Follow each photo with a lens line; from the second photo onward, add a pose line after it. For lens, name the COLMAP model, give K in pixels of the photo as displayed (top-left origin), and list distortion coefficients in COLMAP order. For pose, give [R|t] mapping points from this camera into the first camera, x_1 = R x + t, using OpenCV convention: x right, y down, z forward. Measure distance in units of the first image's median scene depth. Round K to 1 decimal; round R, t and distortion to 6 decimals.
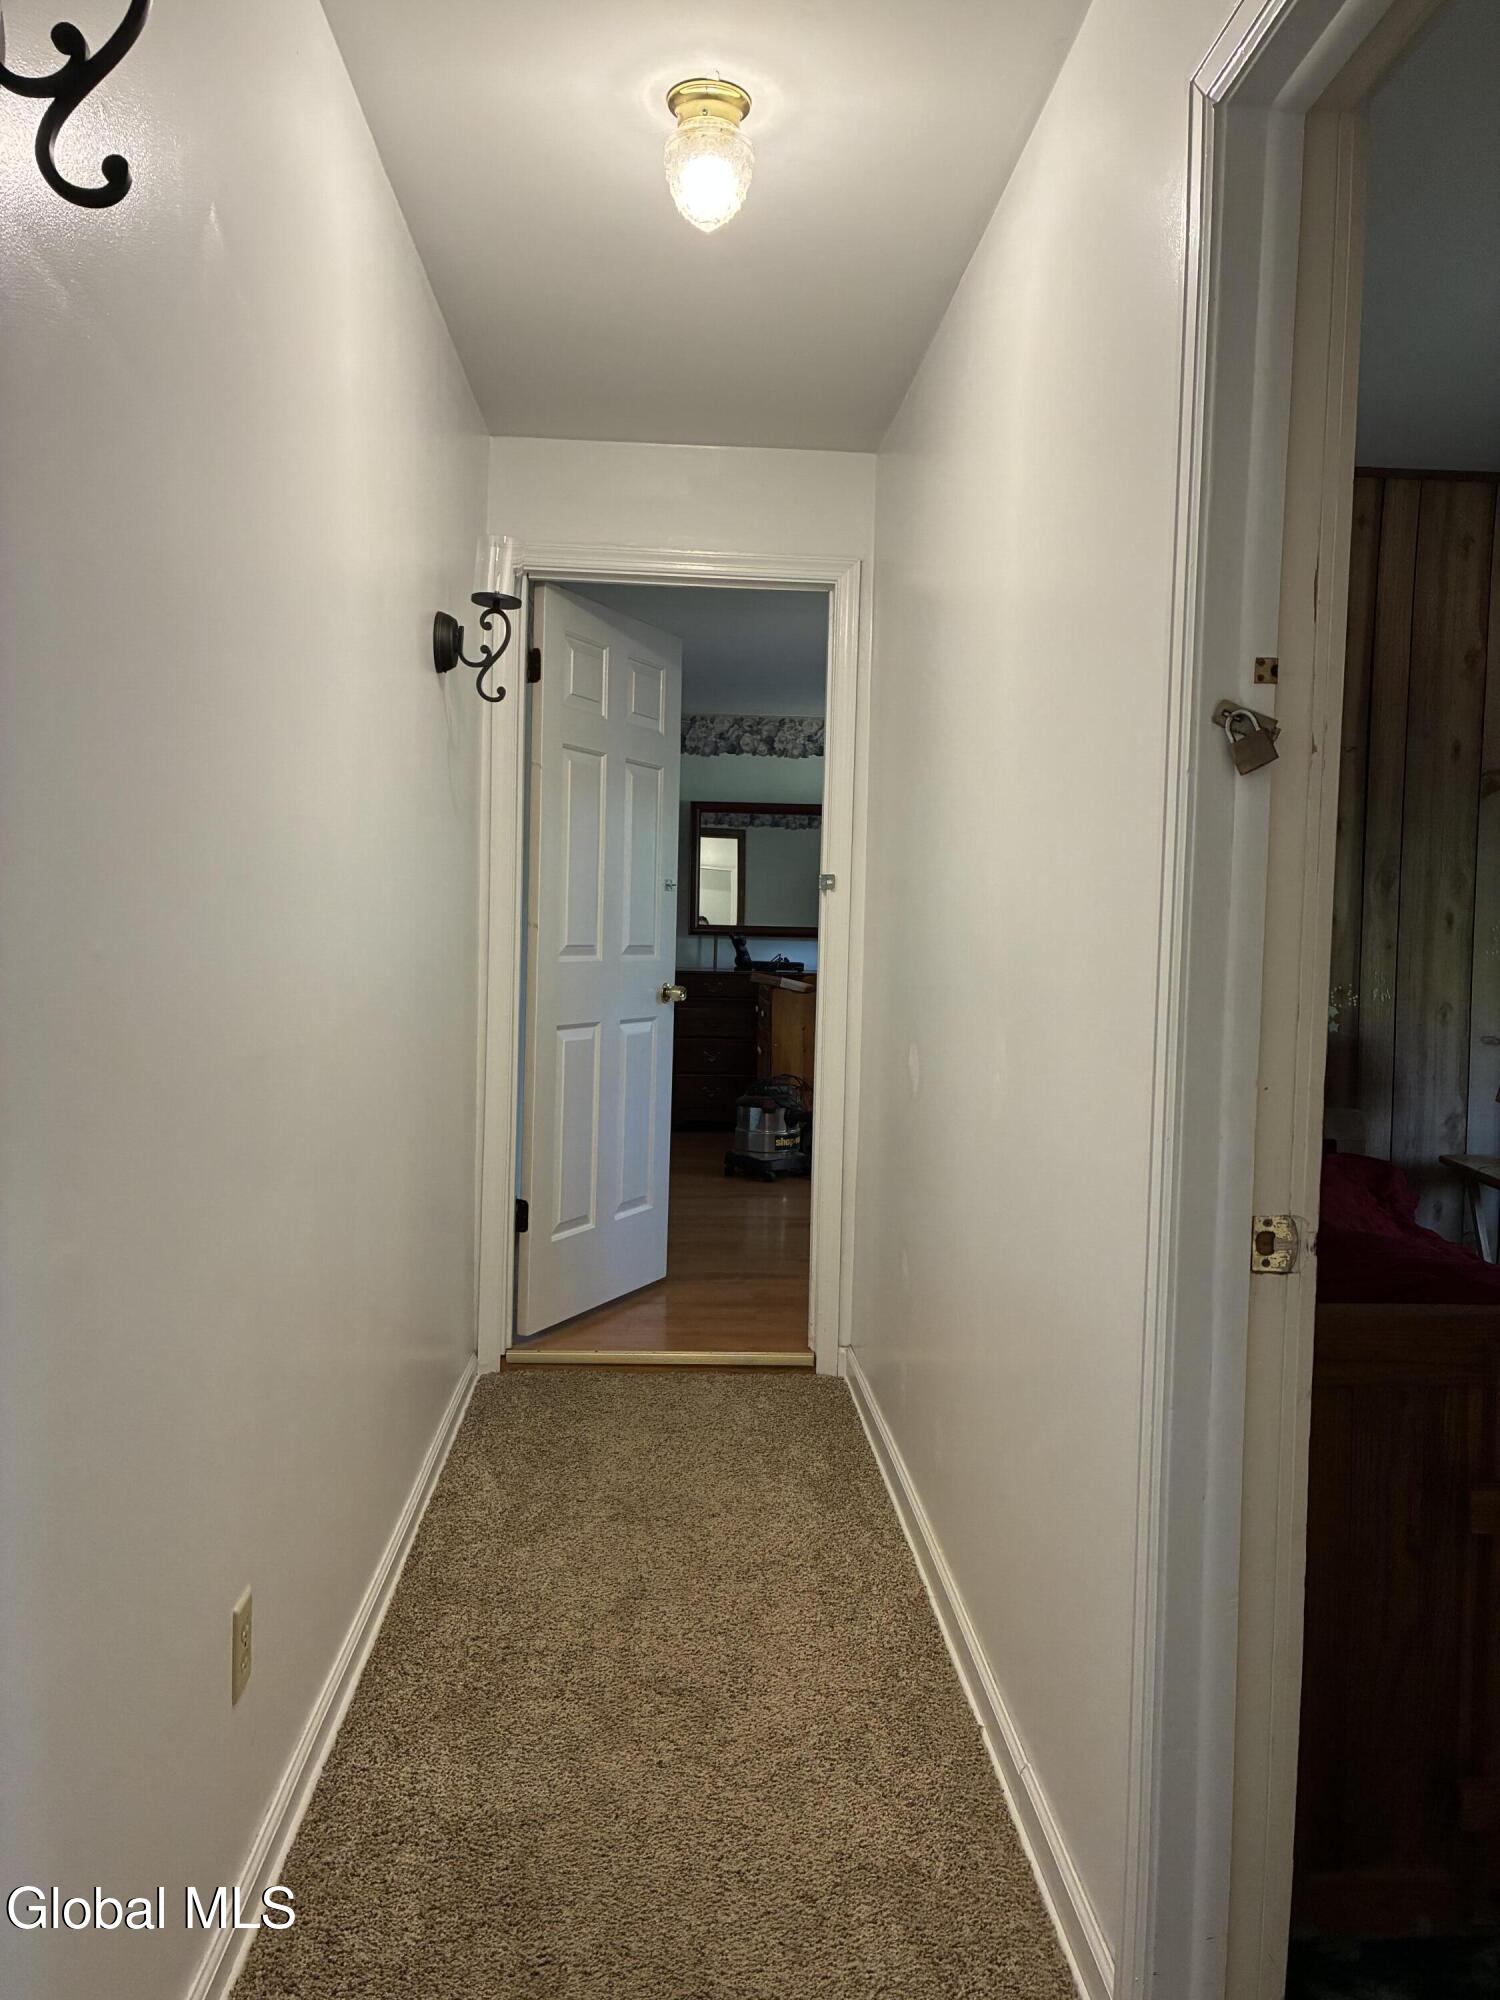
lens RADIAL K [[1237.5, 0, 750.0], [0, 1237.5, 1000.0], [0, 0, 1]] dist [0.000224, 0.000160]
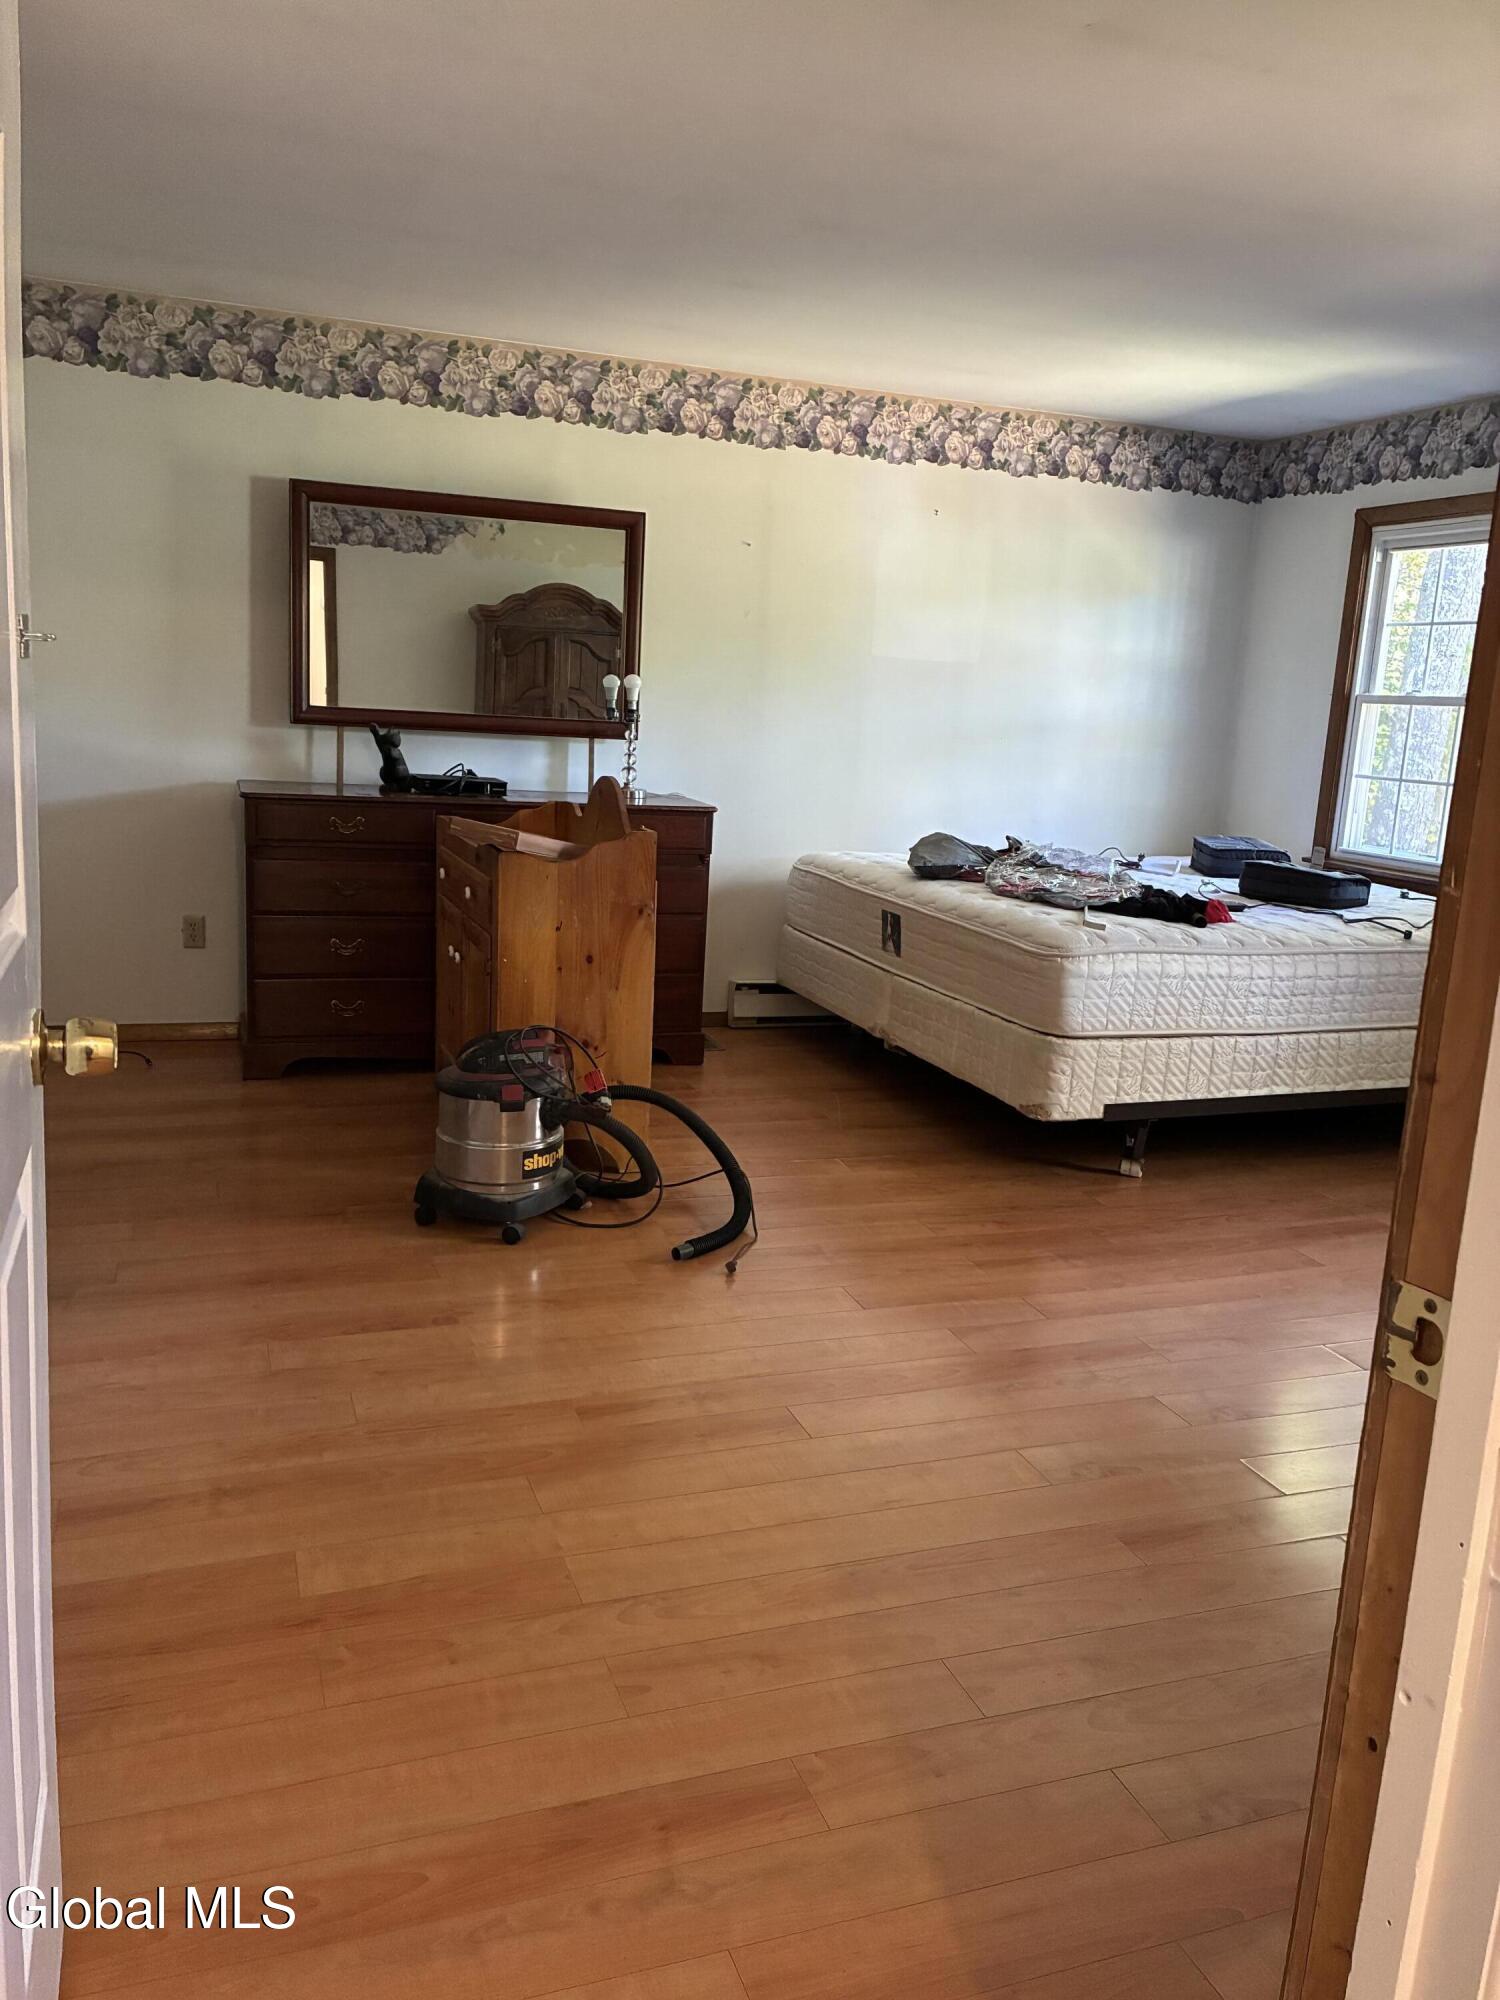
lens RADIAL K [[1503.6, 0, 750.0], [0, 1503.6, 1000.0], [0, 0, 1]] dist [-0.001470, 0.001265]
pose [[0.960509, -0.018739, 0.277617, -0.042538], [-0.020841, 0.990082, 0.138936, -0.028115], [-0.277467, -0.139235, 0.950592, 0.280050]]
